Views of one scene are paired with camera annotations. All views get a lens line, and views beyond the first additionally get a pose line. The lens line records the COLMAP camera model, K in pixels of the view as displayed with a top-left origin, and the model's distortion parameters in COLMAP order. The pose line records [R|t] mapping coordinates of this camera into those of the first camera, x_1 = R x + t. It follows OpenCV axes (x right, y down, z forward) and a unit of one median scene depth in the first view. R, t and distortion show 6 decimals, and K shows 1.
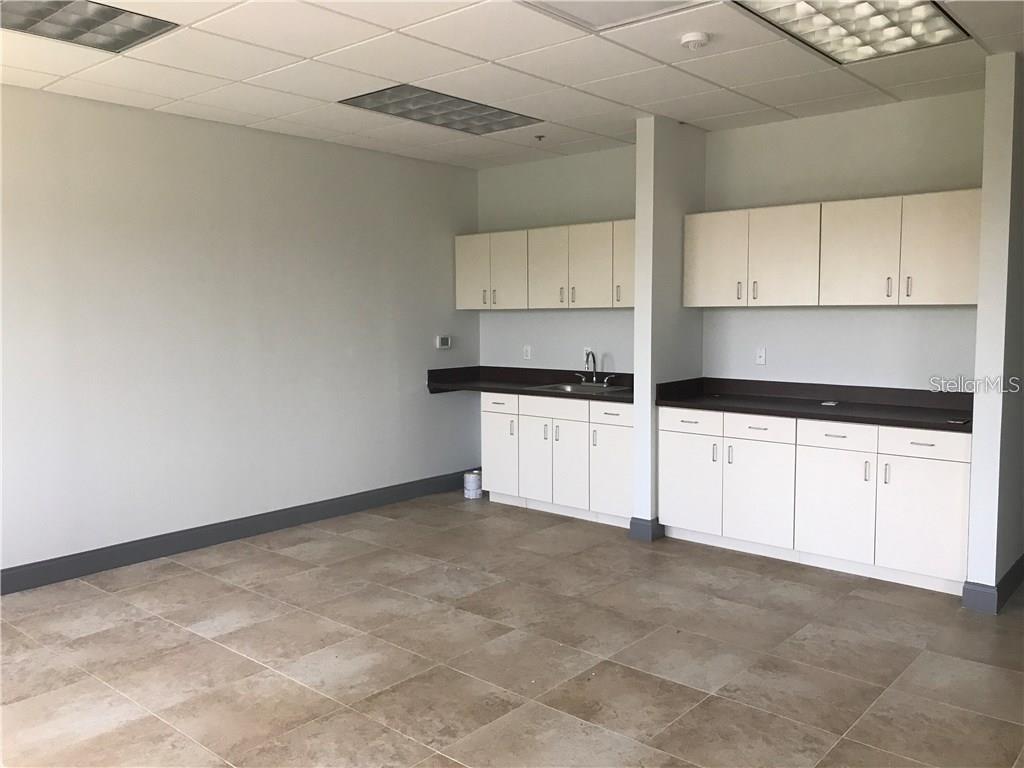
lens RADIAL K [[840.6, 0, 517.1], [0, 840.6, 375.5], [0, 0, 1]] dist [0.034689, -0.037935]
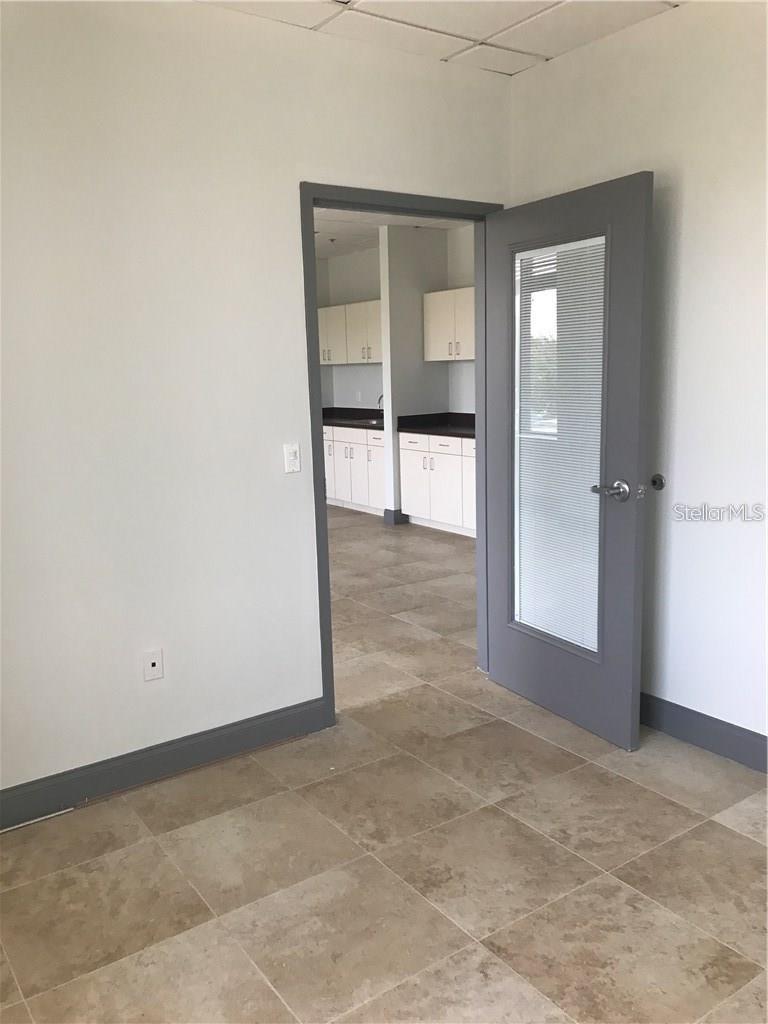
lens RADIAL K [[840.6, 0, 382.5], [0, 840.6, 520.3], [0, 0, 1]] dist [0.034689, -0.037935]
pose [[0.970203, 0.023322, -0.241168, 0.488270], [0.003569, 0.993873, 0.110470, 0.027494], [0.242267, -0.108039, 0.964175, -0.407841]]
